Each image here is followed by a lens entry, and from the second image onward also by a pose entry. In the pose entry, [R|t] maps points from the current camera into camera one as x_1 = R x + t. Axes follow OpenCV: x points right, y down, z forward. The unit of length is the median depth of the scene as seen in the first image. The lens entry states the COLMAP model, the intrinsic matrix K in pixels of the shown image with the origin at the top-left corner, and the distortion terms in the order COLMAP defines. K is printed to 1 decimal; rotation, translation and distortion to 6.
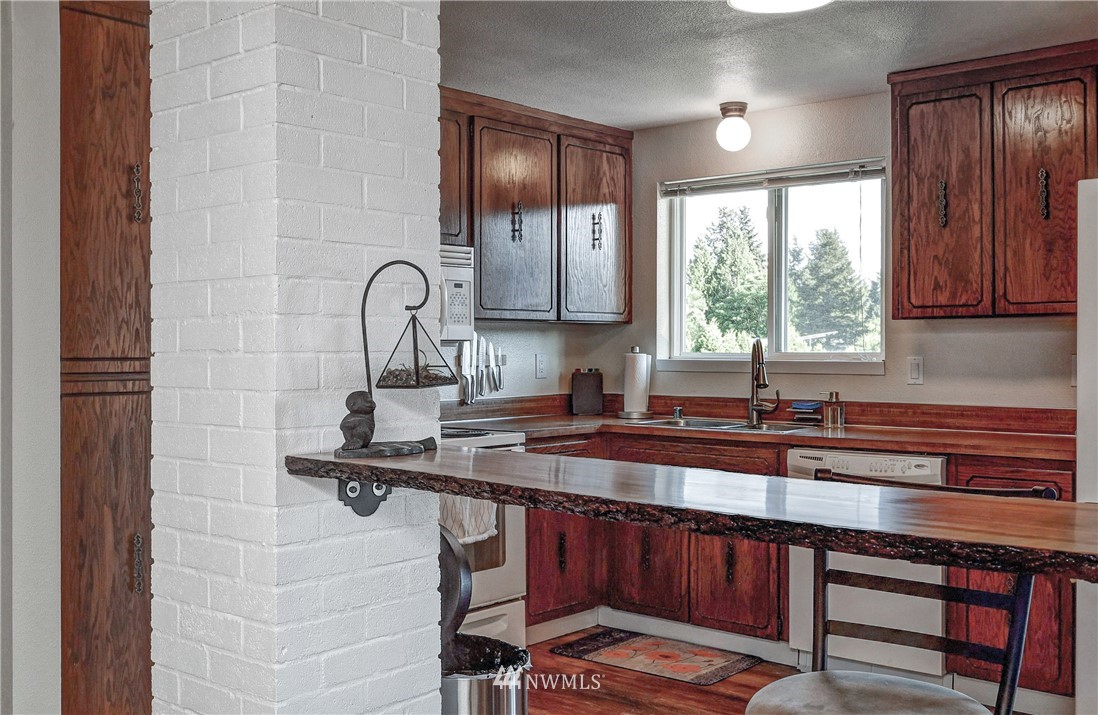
lens RADIAL K [[1134.4, 0, 544.1], [0, 1134.4, 345.9], [0, 0, 1]] dist [0.002970, 0.000000]
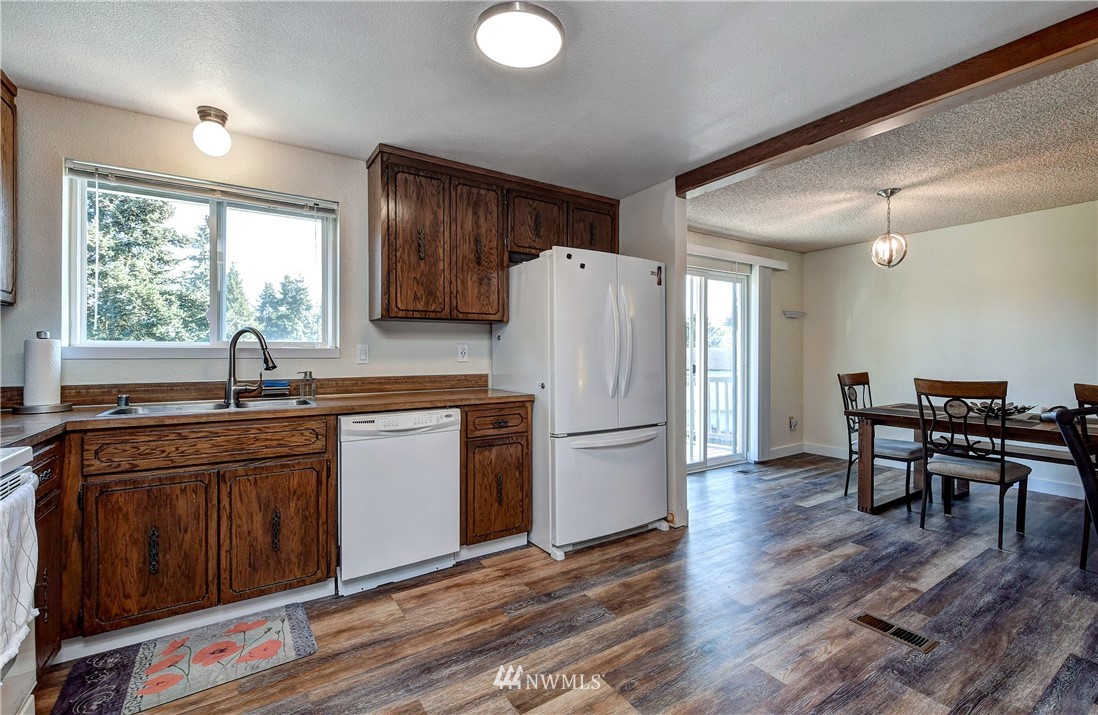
lens RADIAL K [[474.2, 0, 544.3], [0, 474.2, 353.6], [0, 0, 1]] dist [0.011349, -0.003842]
pose [[0.273627, 0.002090, 0.961834, -0.215064], [-0.000408, 0.999998, -0.002057, 0.023627], [-0.961836, 0.000171, 0.273628, 0.653954]]
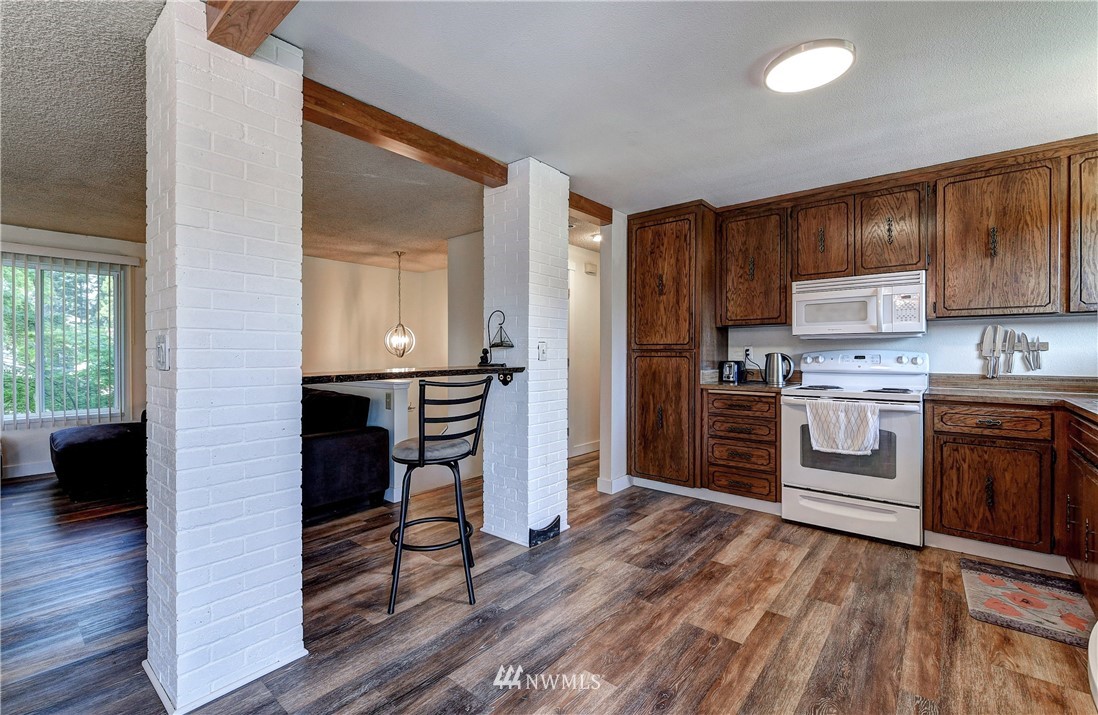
lens RADIAL K [[474.2, 0, 546.8], [0, 474.2, 352.0], [0, 0, 1]] dist [0.011349, -0.003842]
pose [[0.015494, -0.002115, -0.999878, 0.607399], [-0.000010, 0.999998, -0.002116, 0.024748], [0.999880, 0.000043, 0.015494, 0.533461]]
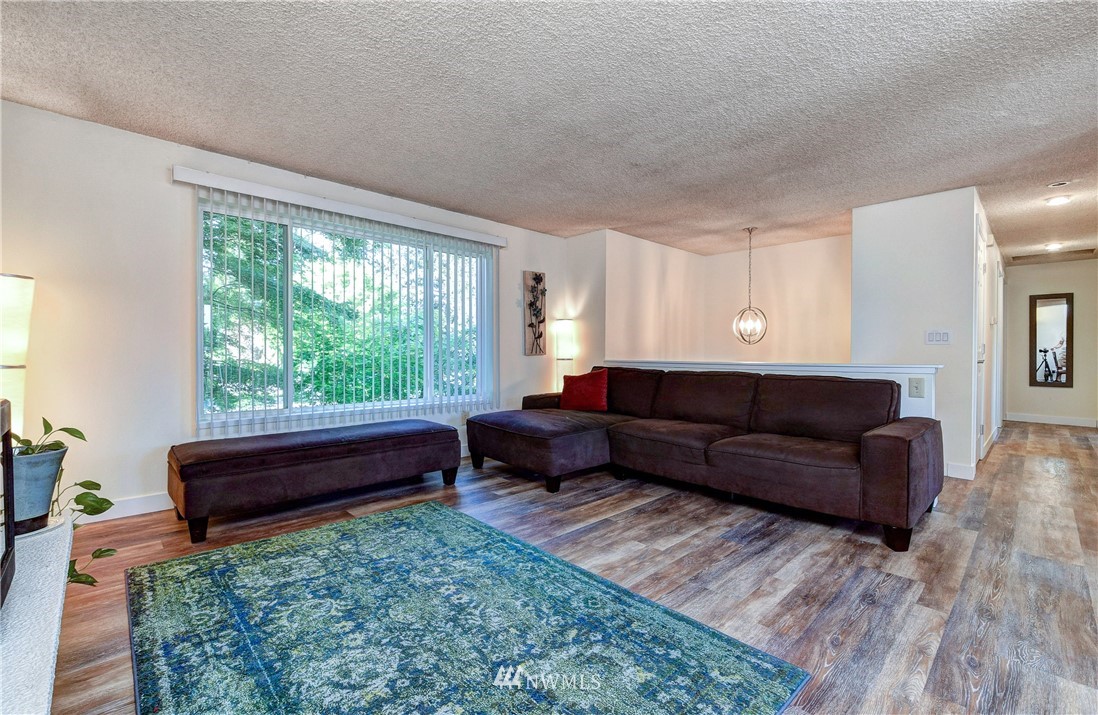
lens RADIAL K [[474.2, 0, 554.6], [0, 474.2, 357.8], [0, 0, 1]] dist [0.011349, -0.003842]
pose [[-0.084272, 0.017678, -0.996286, 0.538295], [-0.003726, 0.999830, 0.018056, 0.054234], [0.996436, 0.005234, -0.084192, -0.235605]]
